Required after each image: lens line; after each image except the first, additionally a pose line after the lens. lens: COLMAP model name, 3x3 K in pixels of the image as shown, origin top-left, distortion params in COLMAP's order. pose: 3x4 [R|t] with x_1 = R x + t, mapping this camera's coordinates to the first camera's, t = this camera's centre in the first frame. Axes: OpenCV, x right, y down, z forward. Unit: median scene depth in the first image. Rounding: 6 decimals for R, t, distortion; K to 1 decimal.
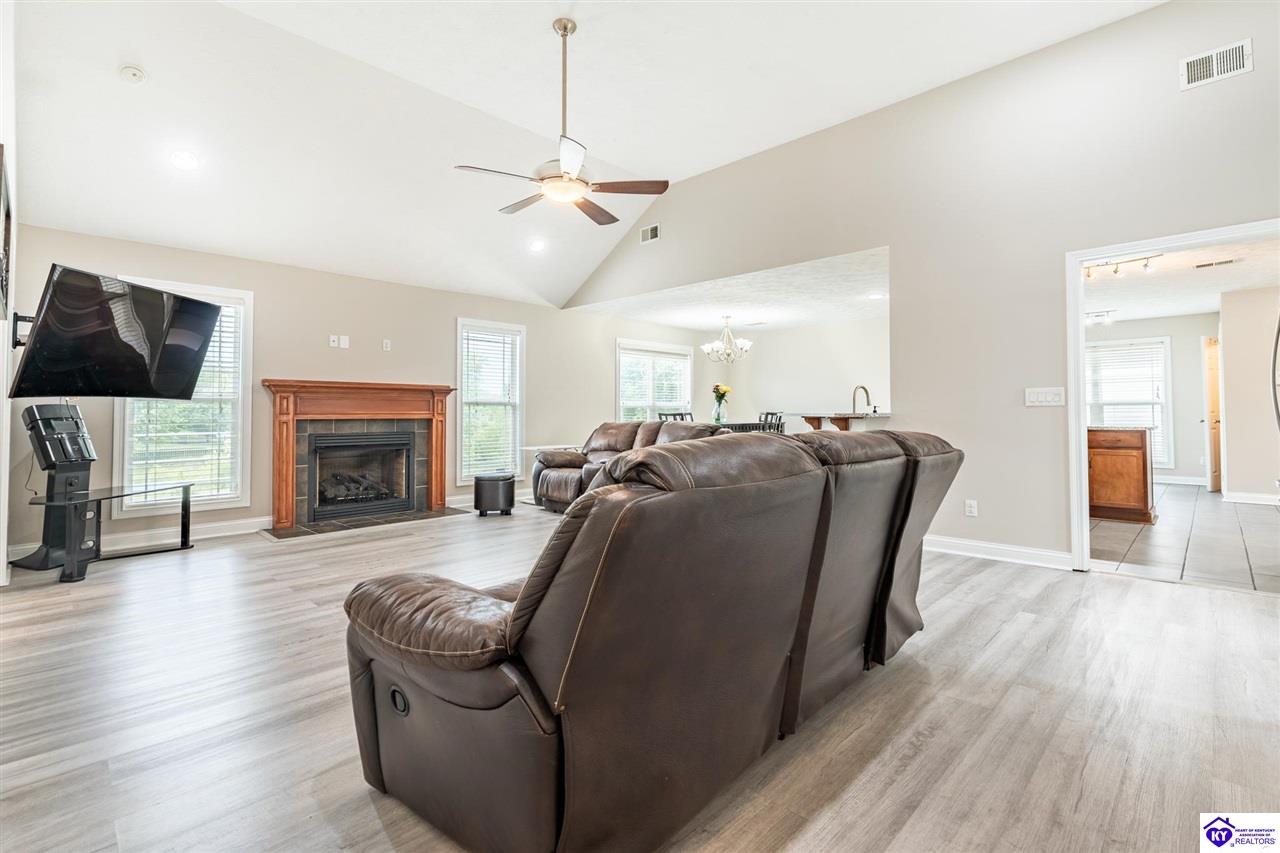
lens RADIAL K [[593.7, 0, 603.6], [0, 593.7, 404.5], [0, 0, 1]] dist [-0.000861, 0.000142]
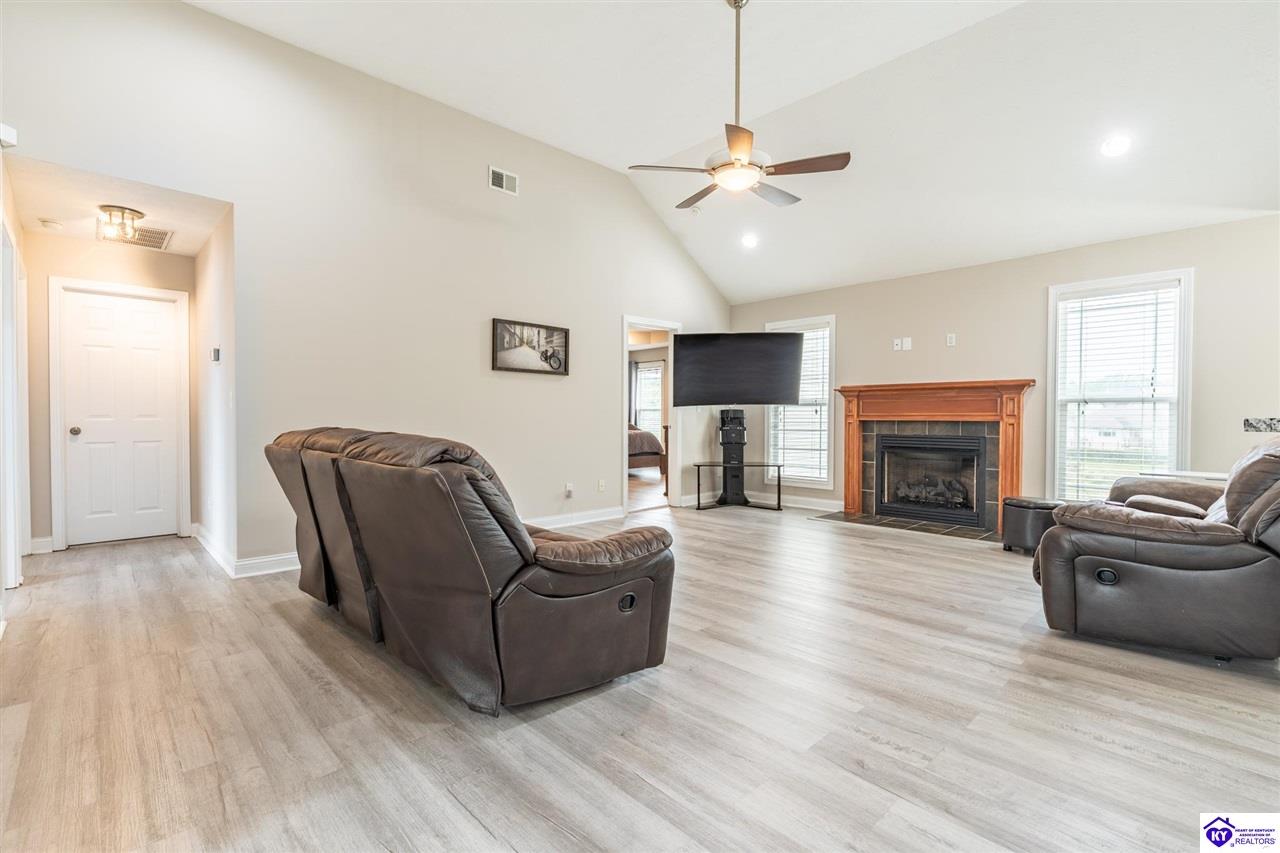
lens RADIAL K [[593.7, 0, 637.9], [0, 593.7, 422.4], [0, 0, 1]] dist [-0.000861, 0.000142]
pose [[-0.020218, 0.014759, -0.999687, 1.290825], [0.015620, 0.999774, 0.014444, 0.013340], [0.999674, -0.015323, -0.020443, 1.250251]]
